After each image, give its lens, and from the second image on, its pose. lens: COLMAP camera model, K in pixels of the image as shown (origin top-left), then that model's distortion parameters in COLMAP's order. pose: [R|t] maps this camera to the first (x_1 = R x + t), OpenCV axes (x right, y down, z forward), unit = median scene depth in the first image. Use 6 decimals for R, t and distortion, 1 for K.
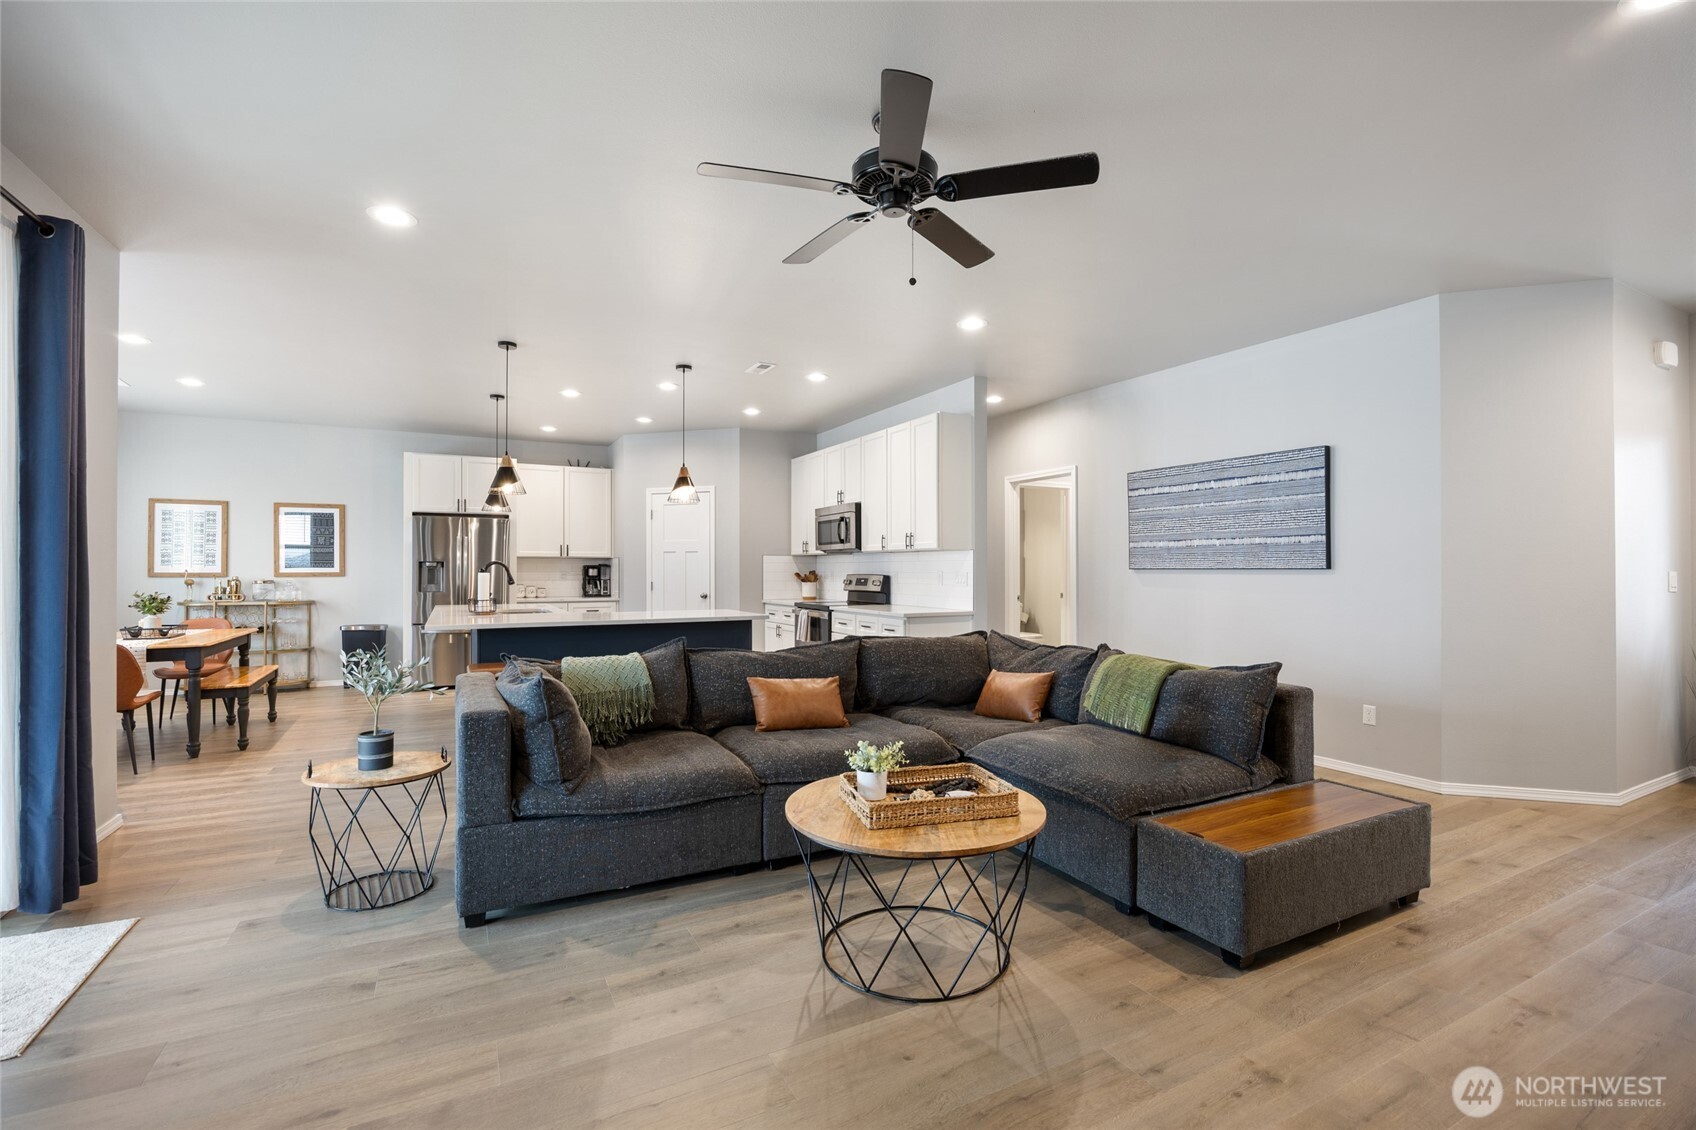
lens RADIAL K [[750.0, 0, 841.4], [0, 750.0, 561.3], [0, 0, 1]] dist [-0.006940, -0.000141]
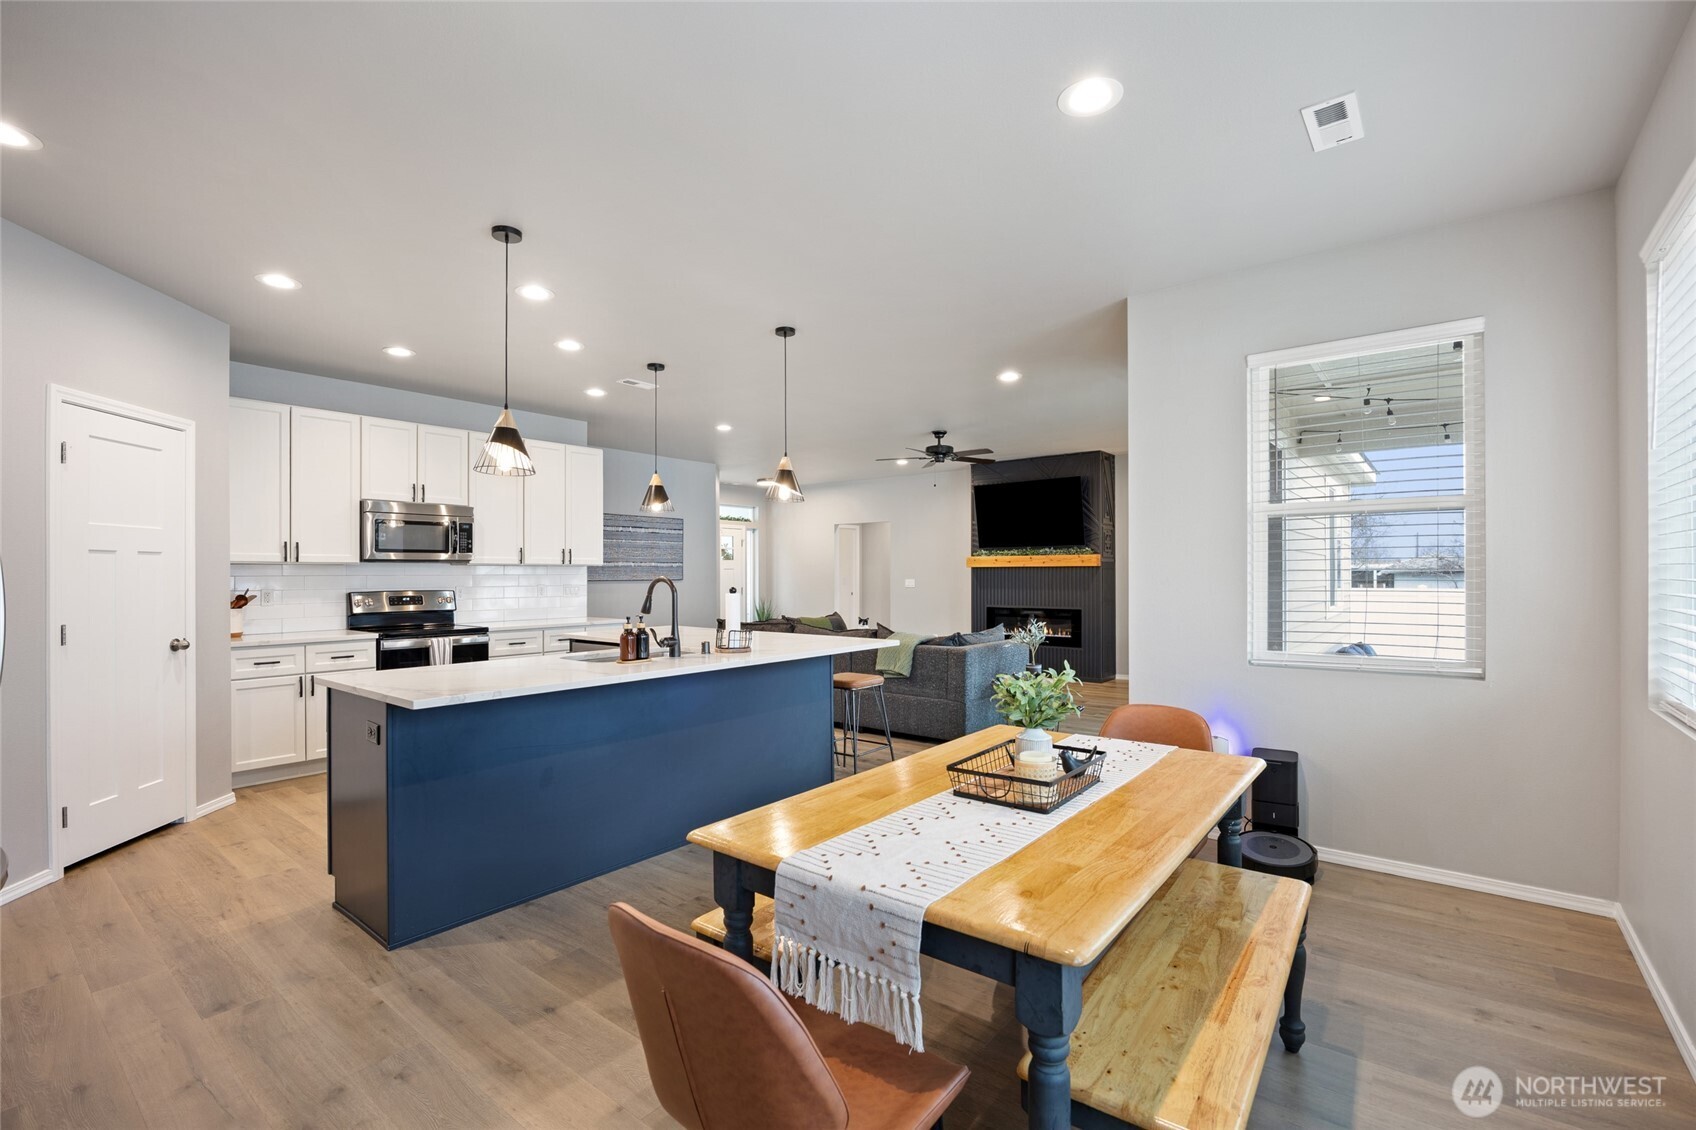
lens RADIAL K [[763.8, 0, 840.0], [0, 763.8, 573.6], [0, 0, 1]] dist [-0.003802, 0.000134]
pose [[-0.400518, 0.000218, 0.916289, -0.866557], [-0.006832, 0.999971, -0.003225, -0.001326], [-0.916264, -0.007552, -0.400505, 0.871447]]
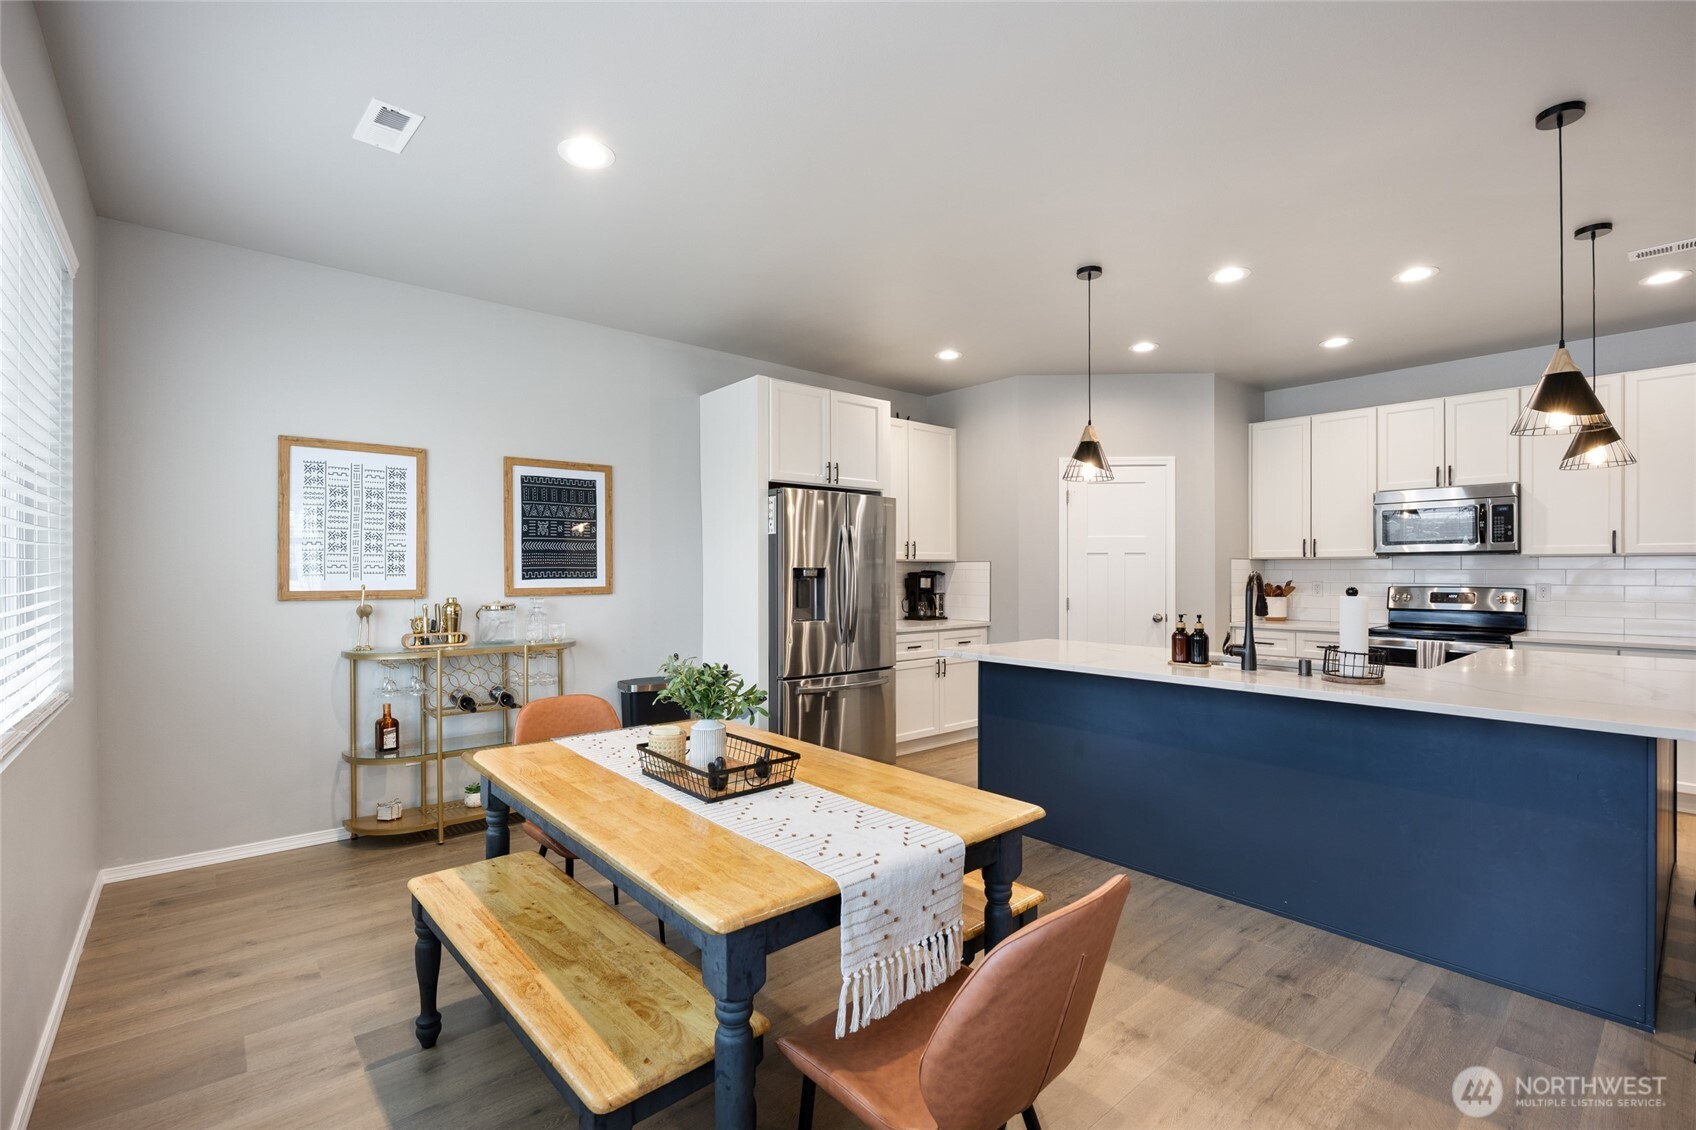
lens RADIAL K [[751.0, 0, 848.8], [0, 751.0, 571.0], [0, 0, 1]] dist [-0.012115, 0.000149]
pose [[0.971930, -0.000573, 0.235268, -0.665480], [-0.001897, 0.999945, 0.010271, -0.003424], [-0.235261, -0.010429, 0.971876, 0.437551]]
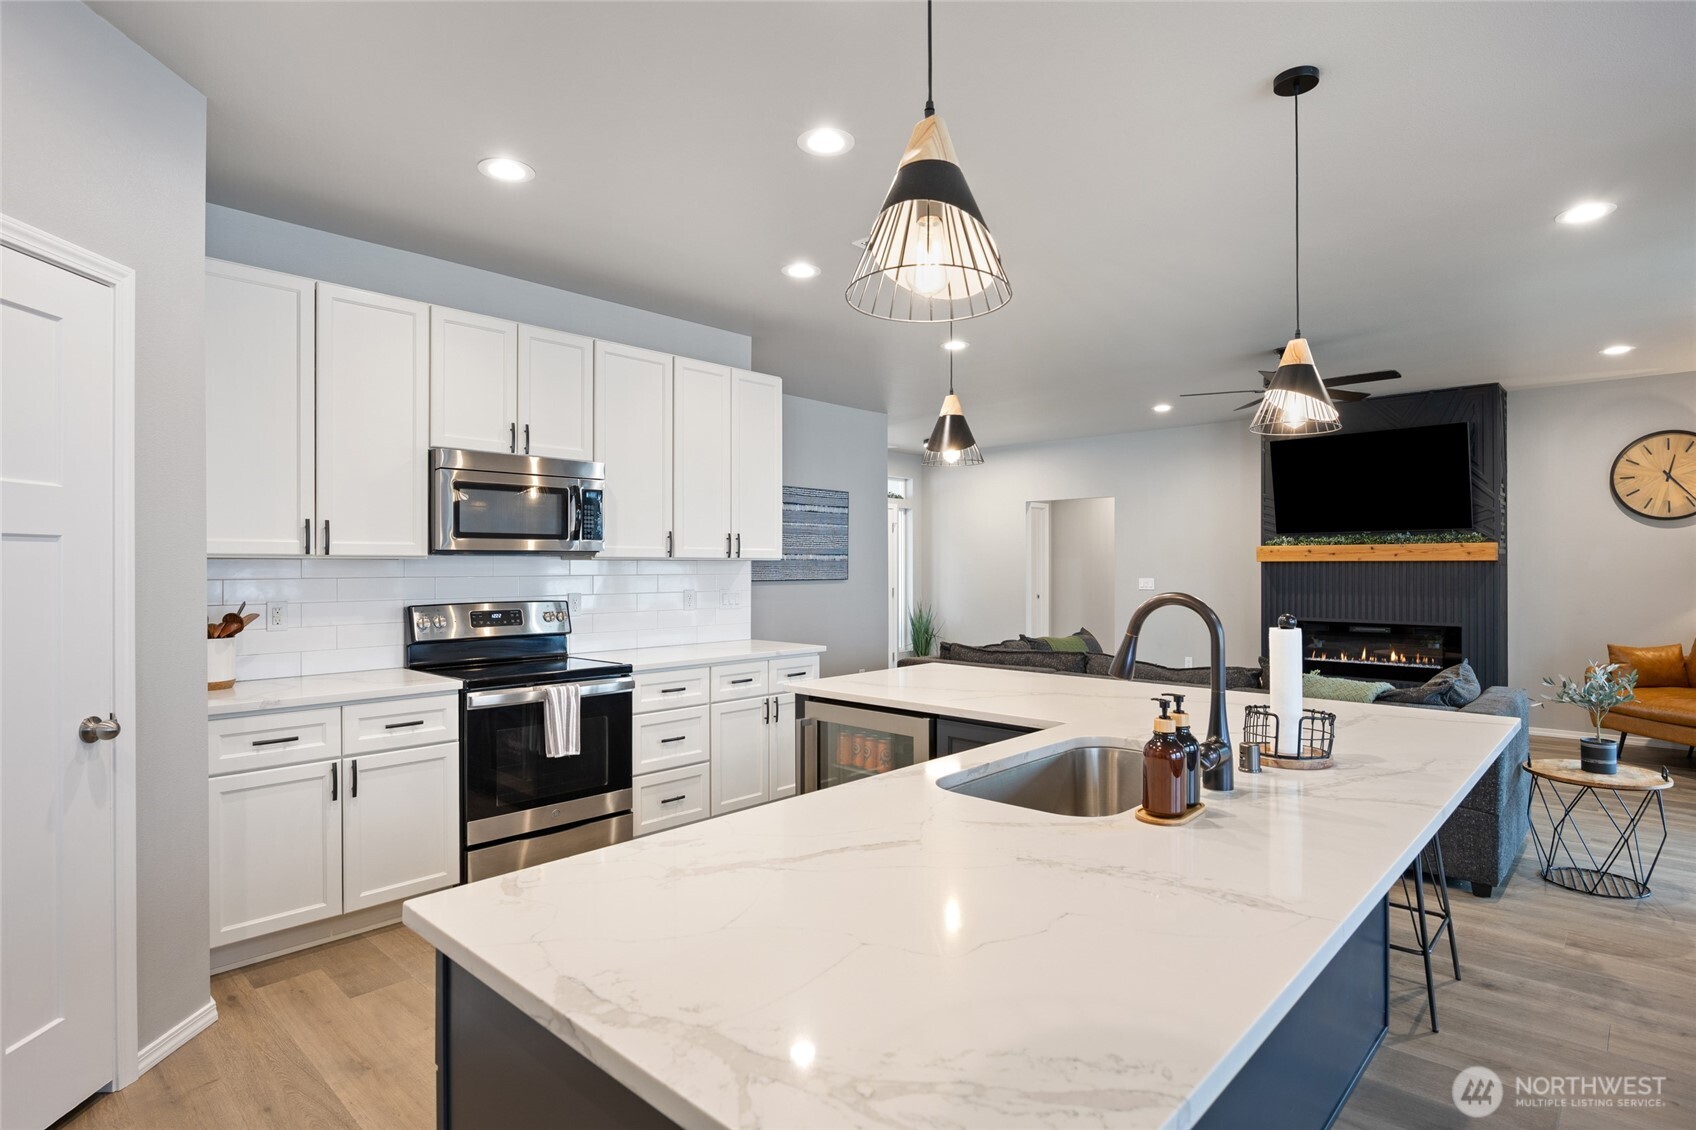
lens RADIAL K [[876.1, 0, 846.7], [0, 876.1, 568.2], [0, 0, 1]] dist [-0.002126, -0.000514]
pose [[-0.336091, -0.002447, 0.941826, -0.555609], [-0.008229, 0.999966, -0.000338, -0.005829], [-0.941794, -0.007864, -0.336100, 0.943749]]
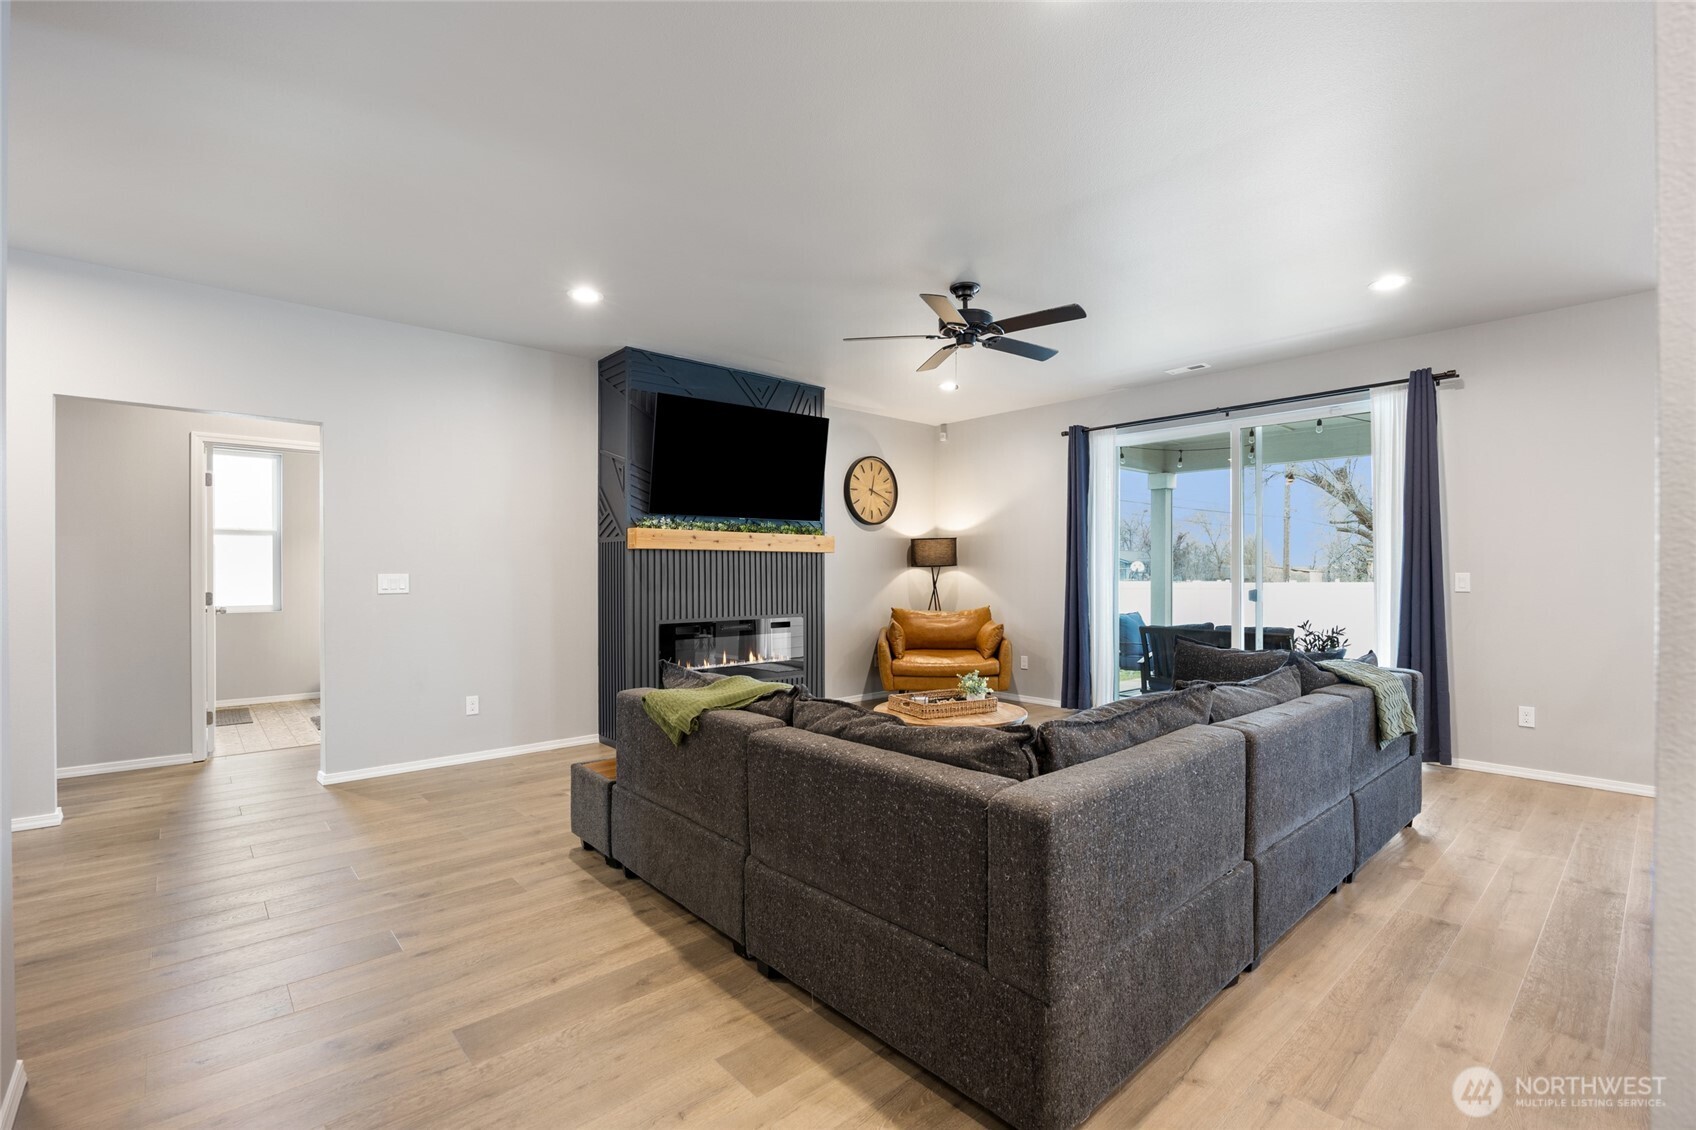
lens RADIAL K [[764.0, 0, 880.2], [0, 764.0, 574.1], [0, 0, 1]] dist [0.000038, 0.000256]
pose [[-0.957994, 0.001843, -0.286781, 0.235123], [0.005097, 0.999931, -0.010602, 0.011918], [0.286742, -0.011619, -0.957937, 0.831689]]
